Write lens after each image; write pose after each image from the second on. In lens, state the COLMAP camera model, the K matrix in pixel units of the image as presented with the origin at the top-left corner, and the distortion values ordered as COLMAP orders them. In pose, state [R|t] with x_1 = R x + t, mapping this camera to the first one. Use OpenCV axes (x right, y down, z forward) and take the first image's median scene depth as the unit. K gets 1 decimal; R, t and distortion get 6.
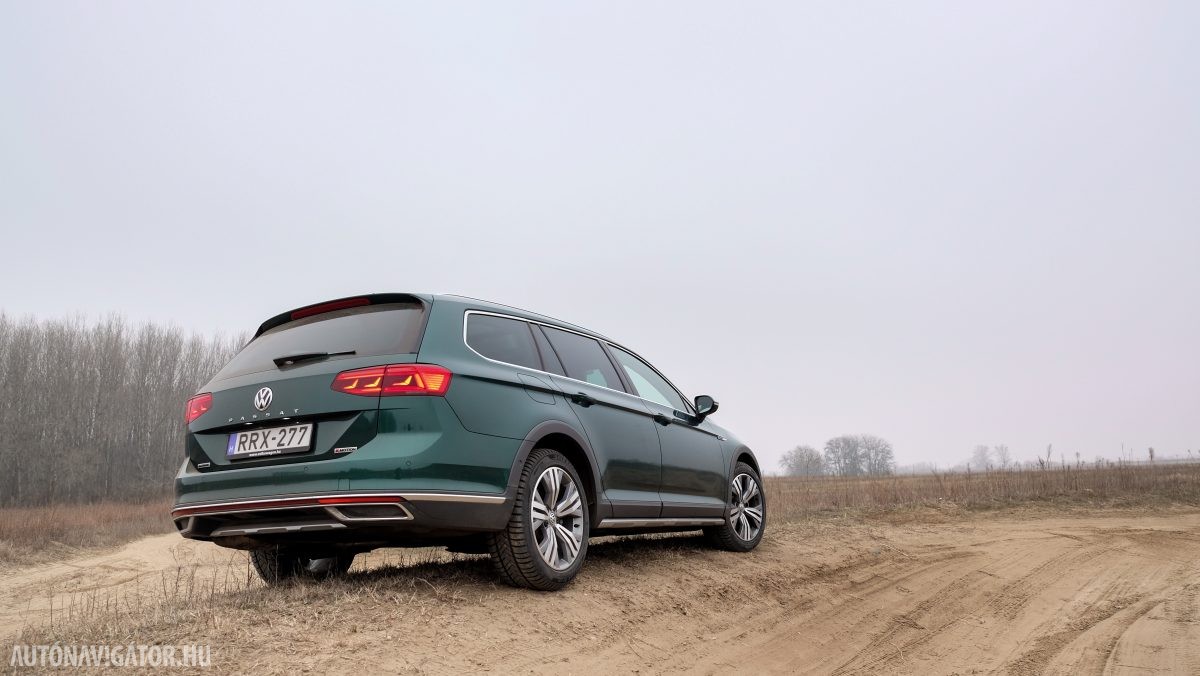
lens RADIAL K [[911.7, 0, 606.9], [0, 911.7, 338.6], [0, 0, 1]] dist [-0.045689, 0.004300]
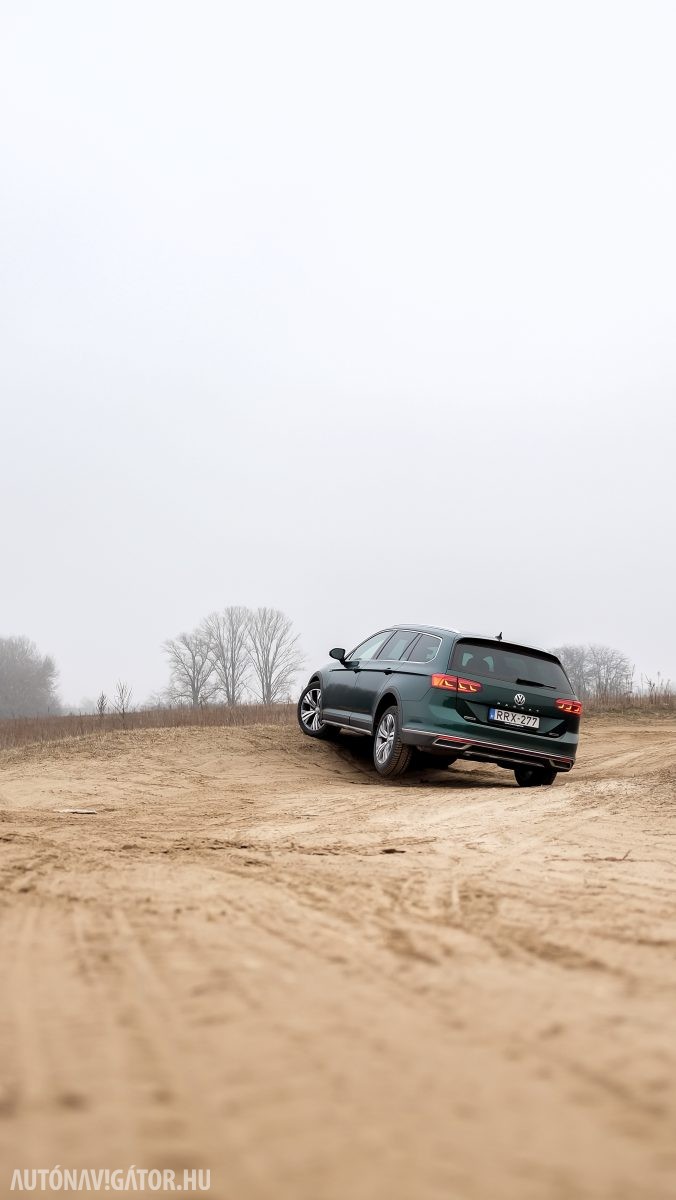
lens RADIAL K [[1310.8, 0, 337.8], [0, 1310.8, 606.1], [0, 0, 1]] dist [-0.051137, 0.000000]
pose [[0.997148, 0.003291, 0.075395, -0.020139], [-0.009095, 0.997007, 0.076775, -0.239109], [-0.074916, -0.077241, 0.994194, -1.829144]]
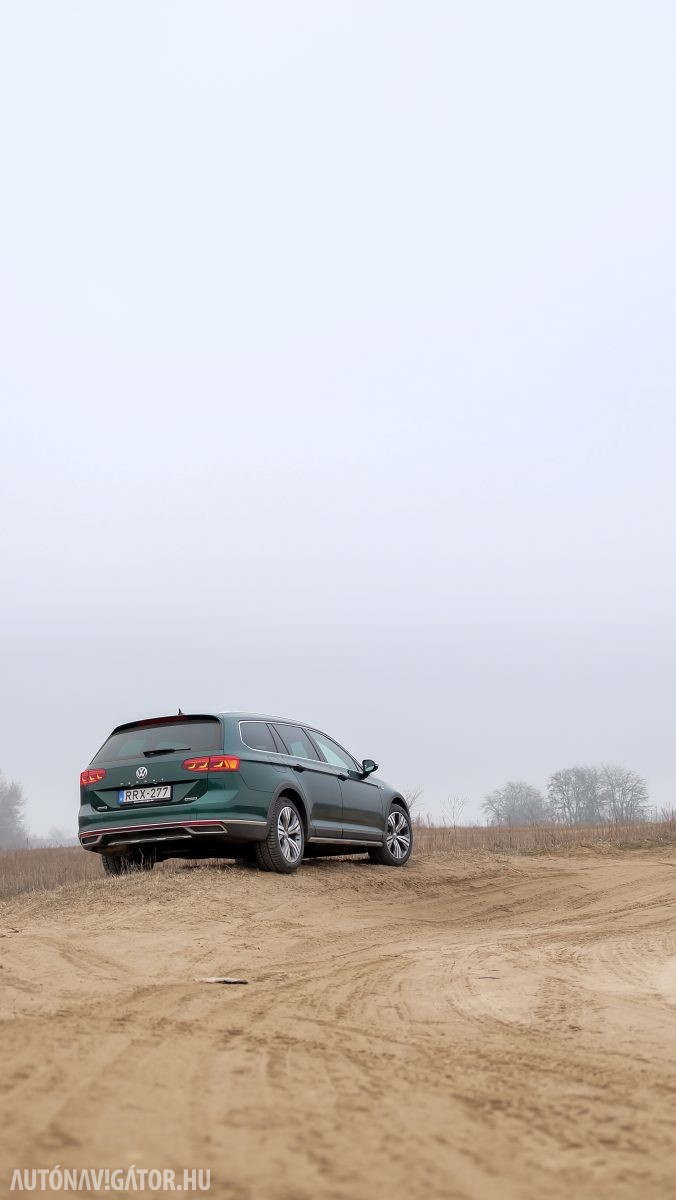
lens RADIAL K [[1411.4, 0, 339.0], [0, 1411.4, 627.8], [0, 0, 1]] dist [-0.020061, 0.000000]
pose [[0.996412, 0.000960, 0.084635, -0.173289], [-0.001600, 0.999971, 0.007490, -0.213992], [-0.084625, -0.007598, 0.996384, -1.630838]]
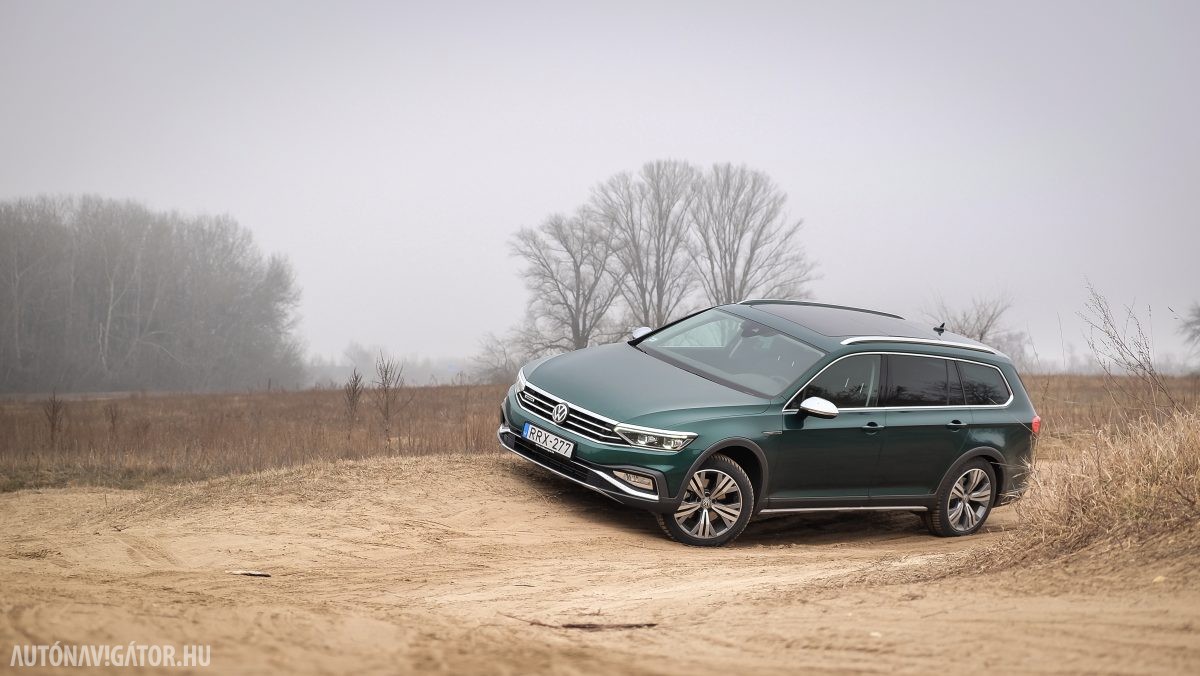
lens RADIAL K [[2813.5, 0, 602.7], [0, 2813.5, 345.5], [0, 0, 1]] dist [0.018471, 0.000000]
pose [[0.999491, 0.016682, -0.027183, 0.199081], [-0.012553, 0.989274, 0.145528, -0.509411], [0.029319, -0.145113, 0.988981, -2.999948]]
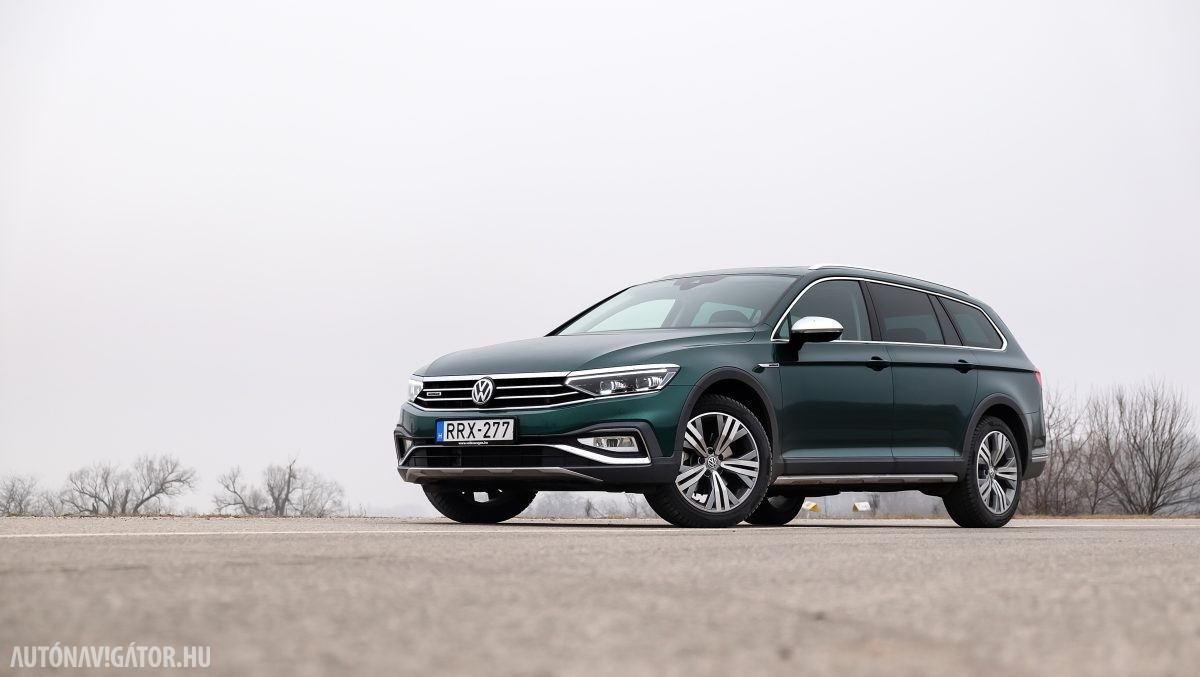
lens RADIAL K [[2130.1, 0, 597.7], [0, 2130.1, 340.6], [0, 0, 1]] dist [-0.040876, 0.000000]
pose [[0.973015, -0.197558, 0.119221, -0.094310], [0.207206, 0.975440, -0.074722, 0.280605], [-0.101531, 0.097409, 0.990052, -1.276504]]
